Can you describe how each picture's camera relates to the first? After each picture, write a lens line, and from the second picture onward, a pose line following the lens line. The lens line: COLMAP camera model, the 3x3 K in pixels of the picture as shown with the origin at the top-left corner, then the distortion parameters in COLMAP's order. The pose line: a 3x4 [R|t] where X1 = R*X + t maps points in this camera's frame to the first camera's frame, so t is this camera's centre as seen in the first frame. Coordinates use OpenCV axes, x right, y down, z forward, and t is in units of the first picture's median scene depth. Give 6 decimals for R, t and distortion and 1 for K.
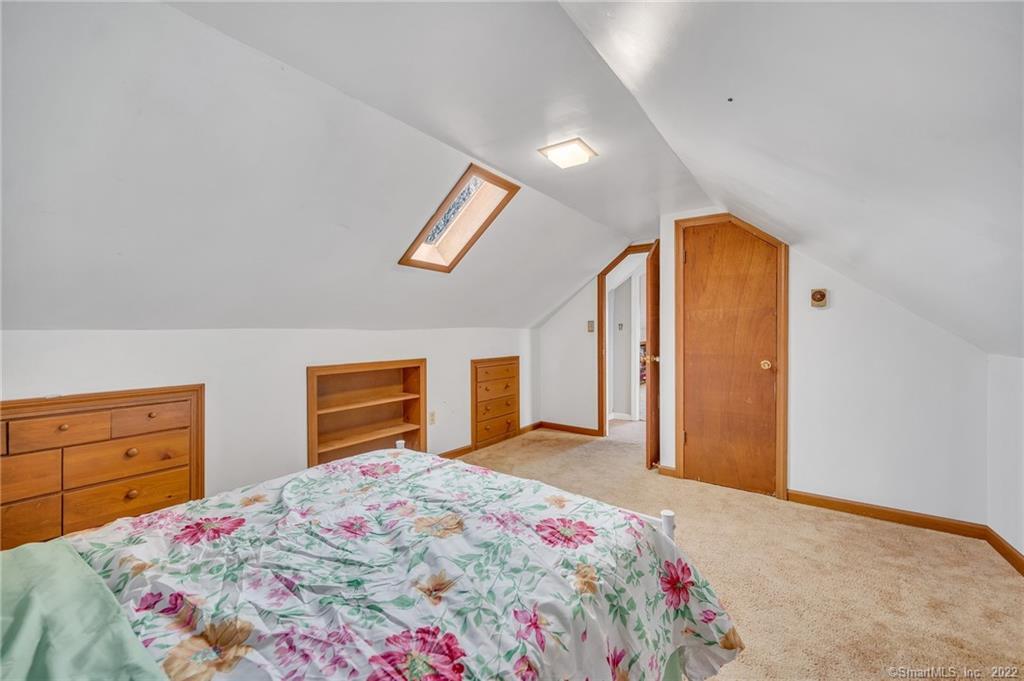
lens RADIAL K [[410.5, 0, 512.8], [0, 410.5, 333.0], [0, 0, 1]] dist [0.000592, 0.000103]
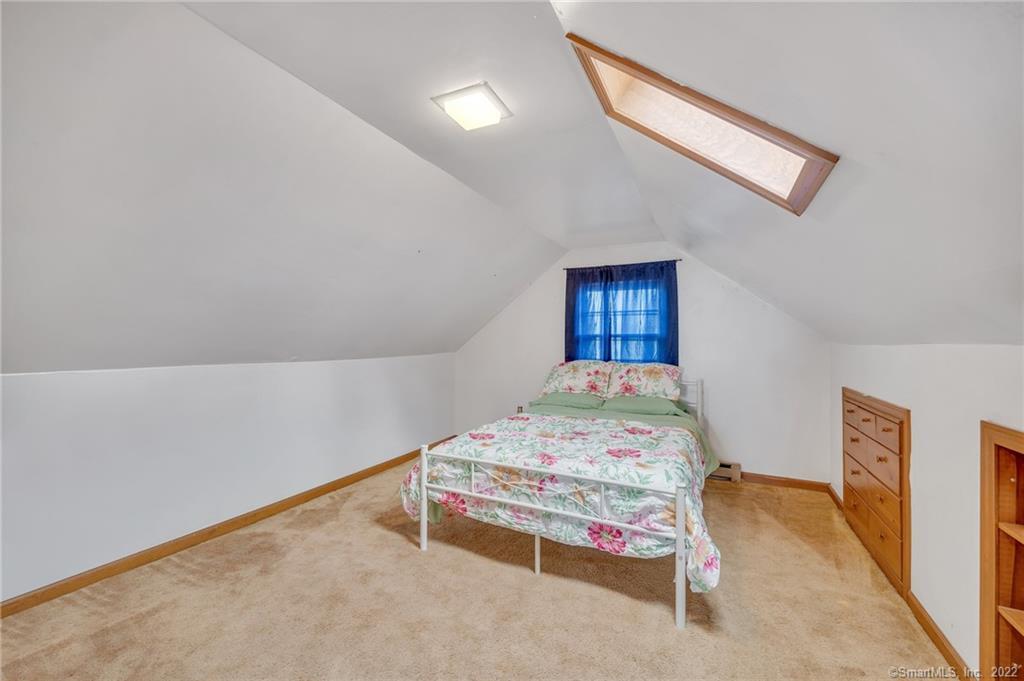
lens RADIAL K [[410.5, 0, 512.8], [0, 410.5, 333.0], [0, 0, 1]] dist [0.000592, 0.000103]
pose [[-0.986990, -0.004236, -0.160727, 0.180599], [-0.002104, 0.999908, -0.013433, -0.019241], [0.160769, -0.012920, -0.986908, 1.722579]]
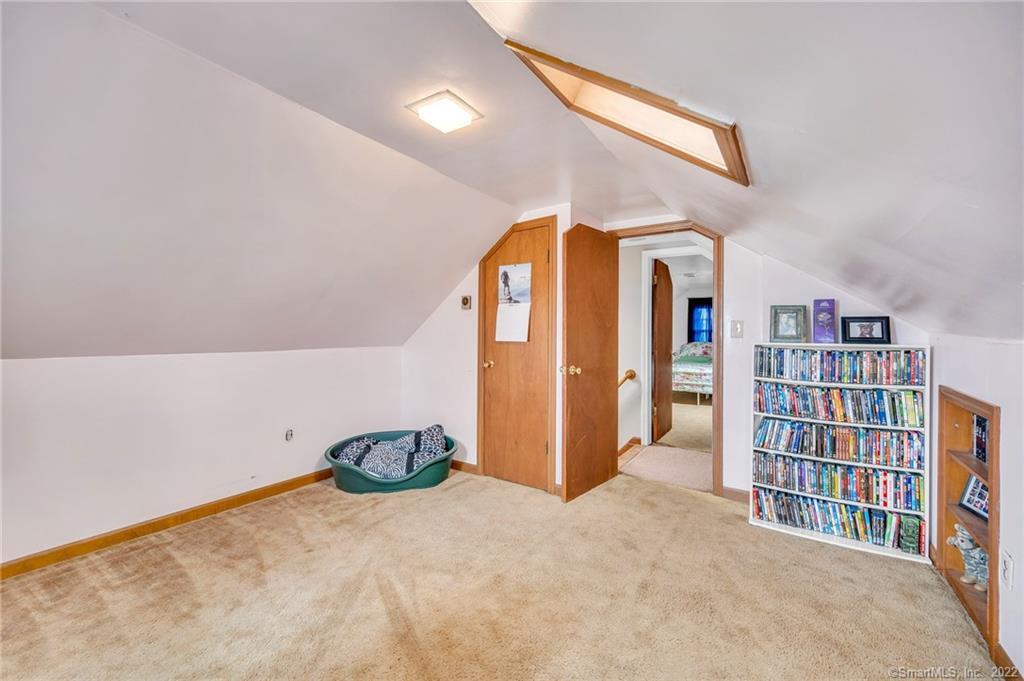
lens RADIAL K [[410.5, 0, 512.8], [0, 410.5, 333.0], [0, 0, 1]] dist [0.000592, 0.000103]
pose [[-0.999345, -0.002935, -0.036059, 1.458106], [-0.003039, 0.999991, 0.002830, -0.012757], [0.036051, 0.002938, -0.999346, 3.776607]]
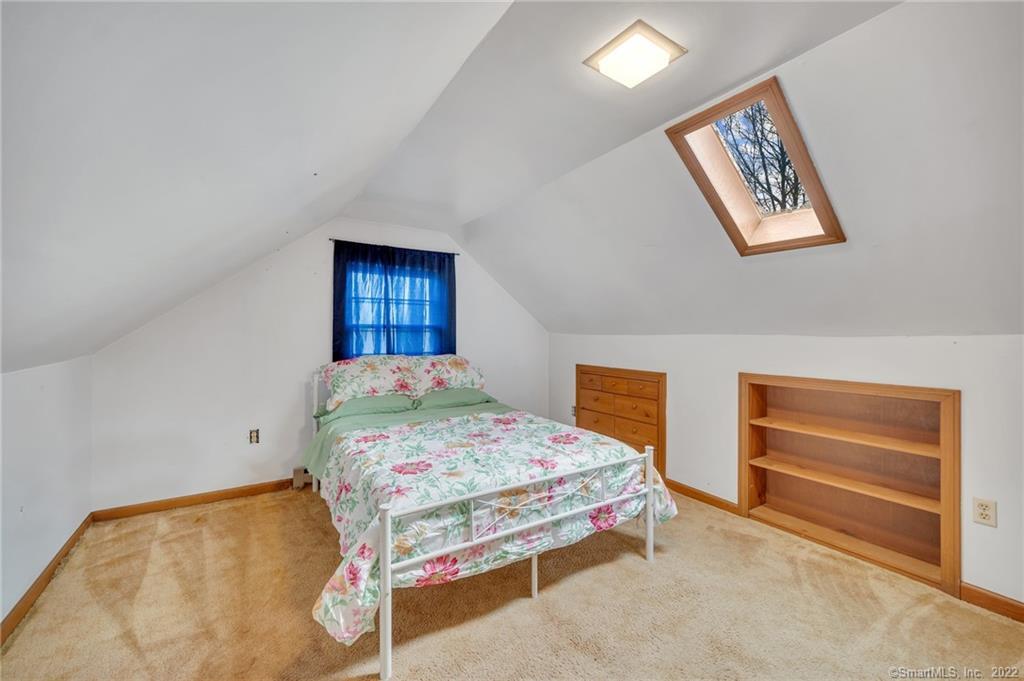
lens RADIAL K [[410.5, 0, 512.8], [0, 410.5, 333.0], [0, 0, 1]] dist [0.000592, 0.000103]
pose [[-0.357910, 0.002015, -0.933754, 0.775289], [-0.005825, 0.999973, 0.004391, -0.016726], [0.933738, 0.007011, -0.357889, 1.033015]]
